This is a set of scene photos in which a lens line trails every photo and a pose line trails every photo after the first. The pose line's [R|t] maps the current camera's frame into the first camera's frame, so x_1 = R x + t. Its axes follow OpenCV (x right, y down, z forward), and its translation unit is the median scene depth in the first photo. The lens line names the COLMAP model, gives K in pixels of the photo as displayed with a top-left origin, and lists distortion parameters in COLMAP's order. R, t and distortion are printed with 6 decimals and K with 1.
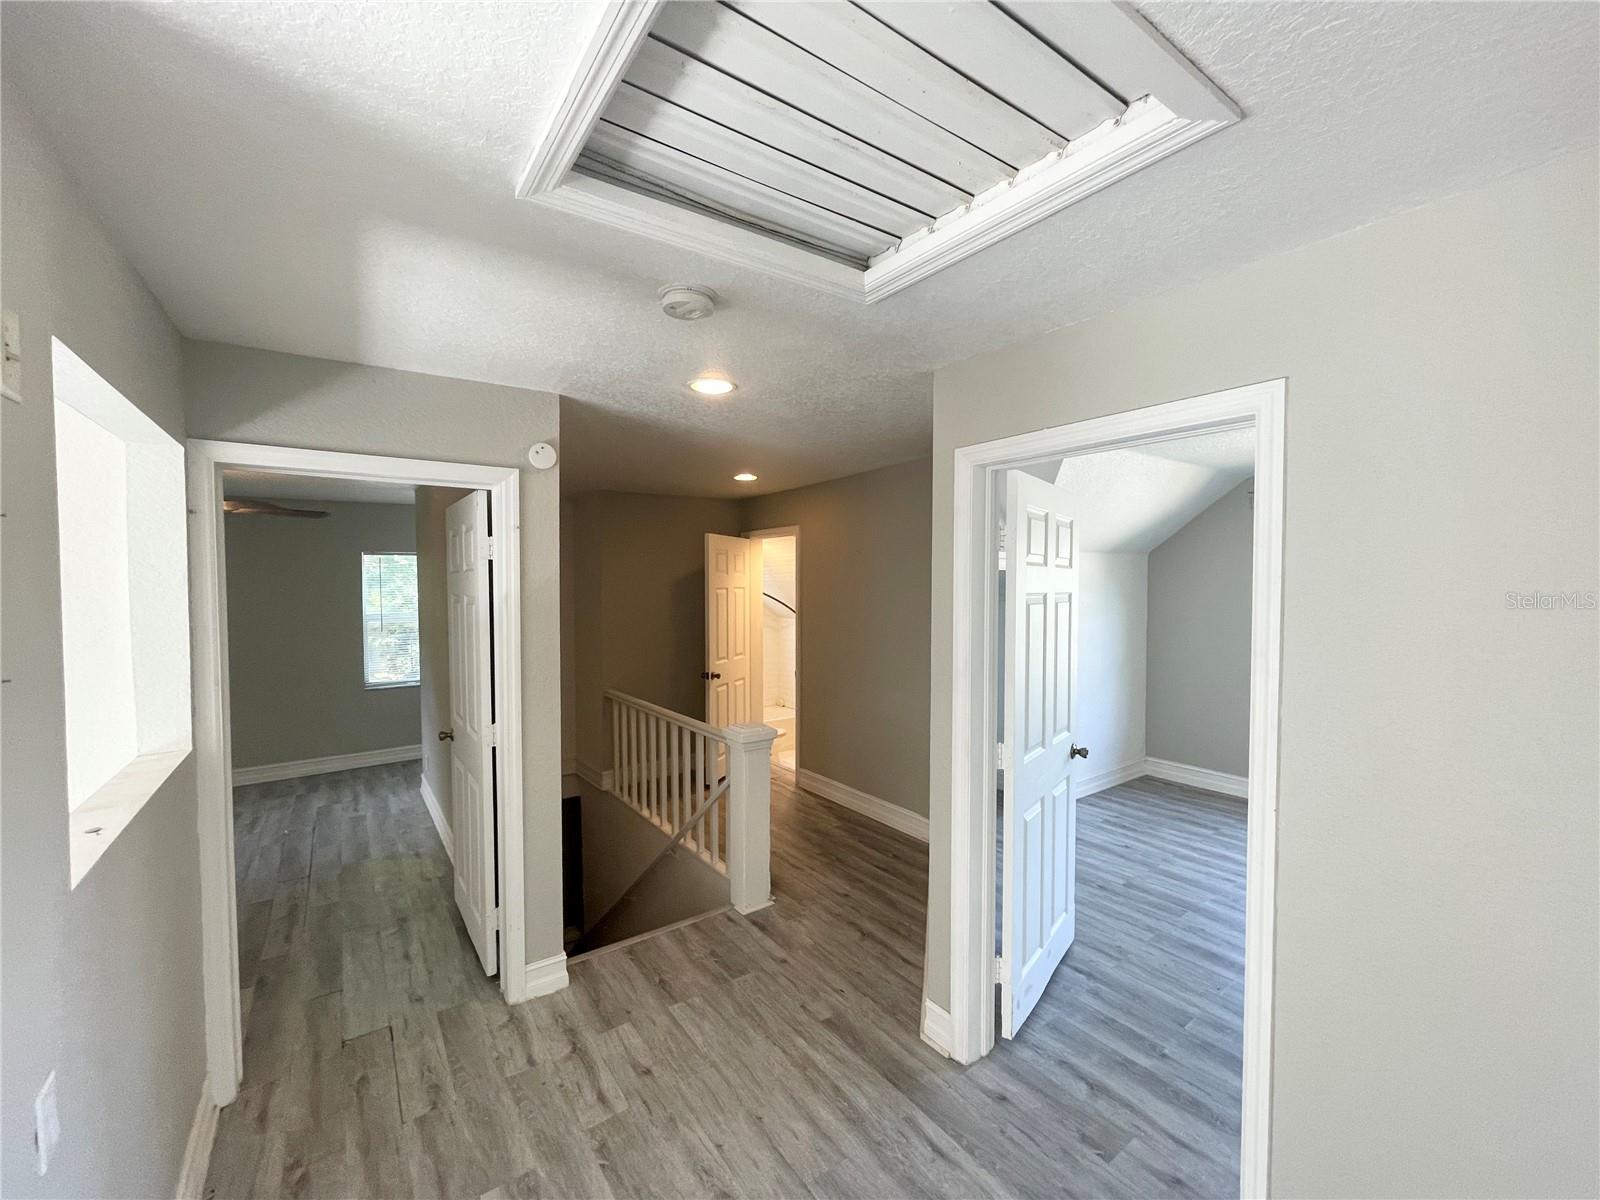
lens RADIAL K [[643.9, 0, 788.1], [0, 643.9, 597.3], [0, 0, 1]] dist [-0.006439, 0.000388]
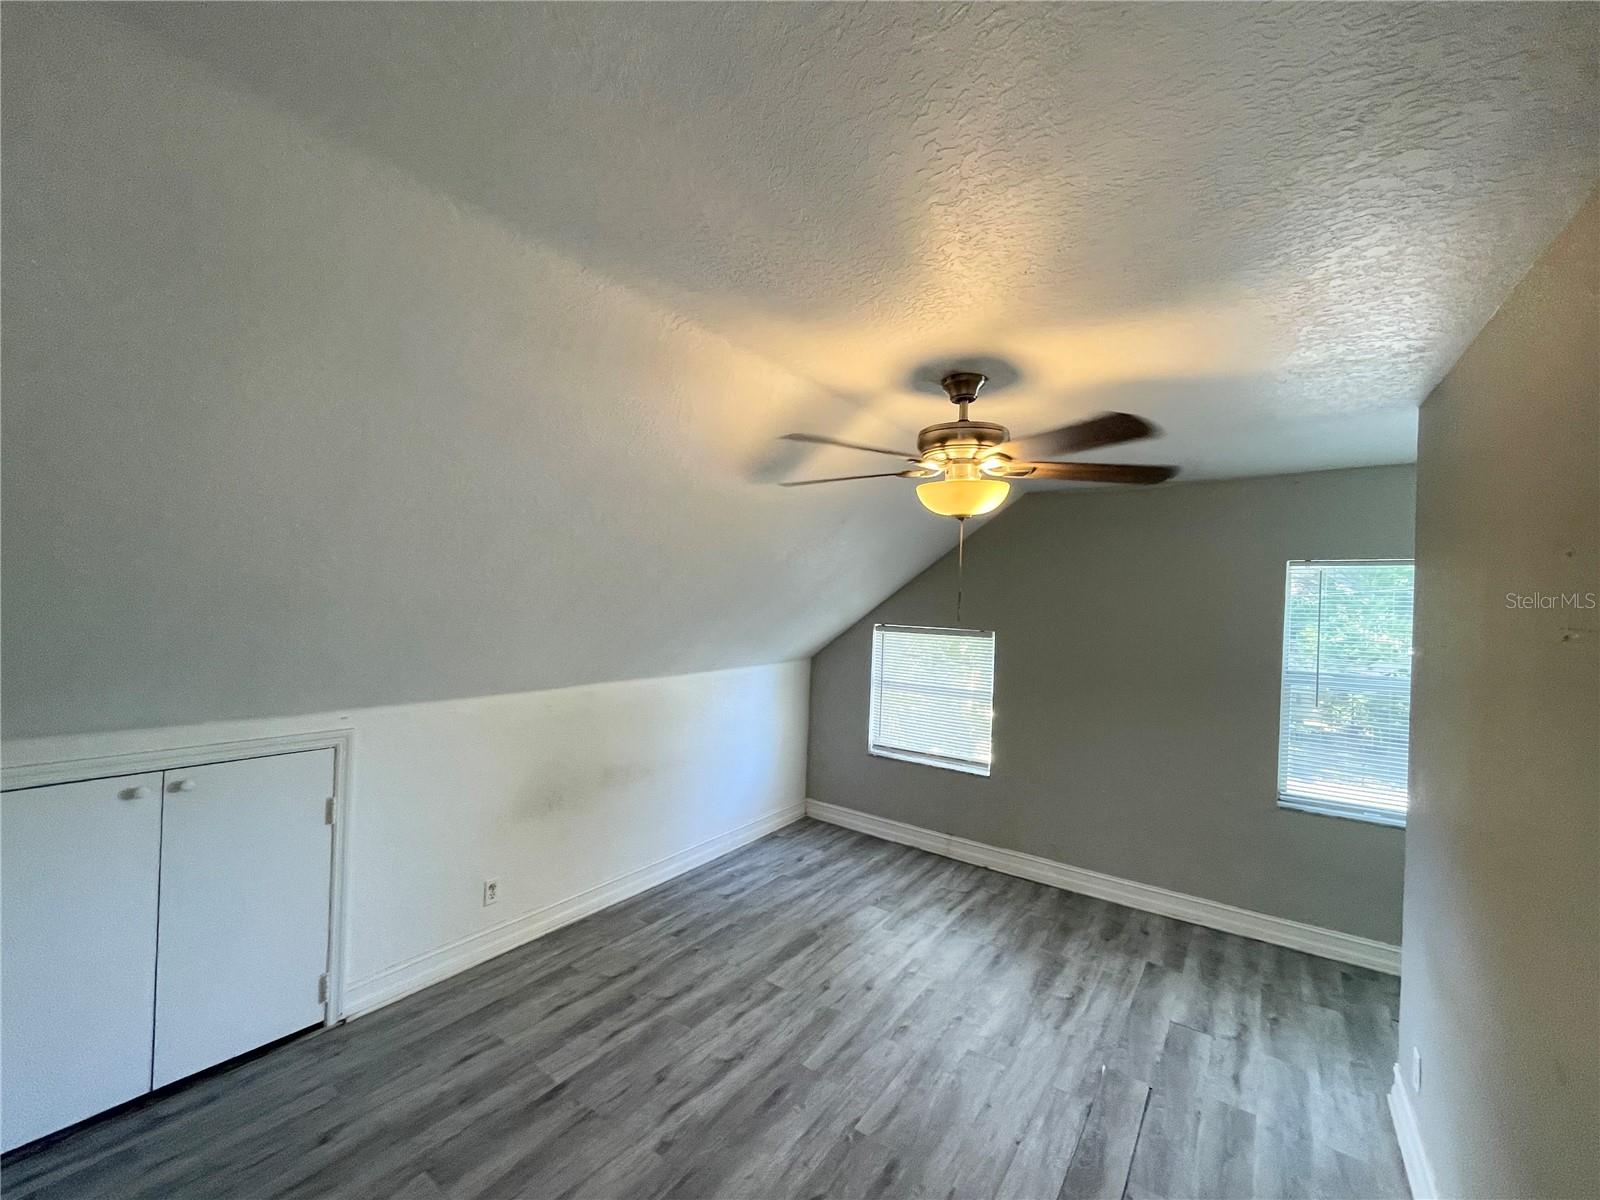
lens RADIAL K [[643.9, 0, 796.7], [0, 643.9, 597.0], [0, 0, 1]] dist [-0.006439, 0.000388]
pose [[0.319249, 0.019842, -0.947463, -0.303575], [-0.062648, 0.998036, -0.000209, -0.016455], [0.945598, 0.059424, 0.319865, 0.470389]]
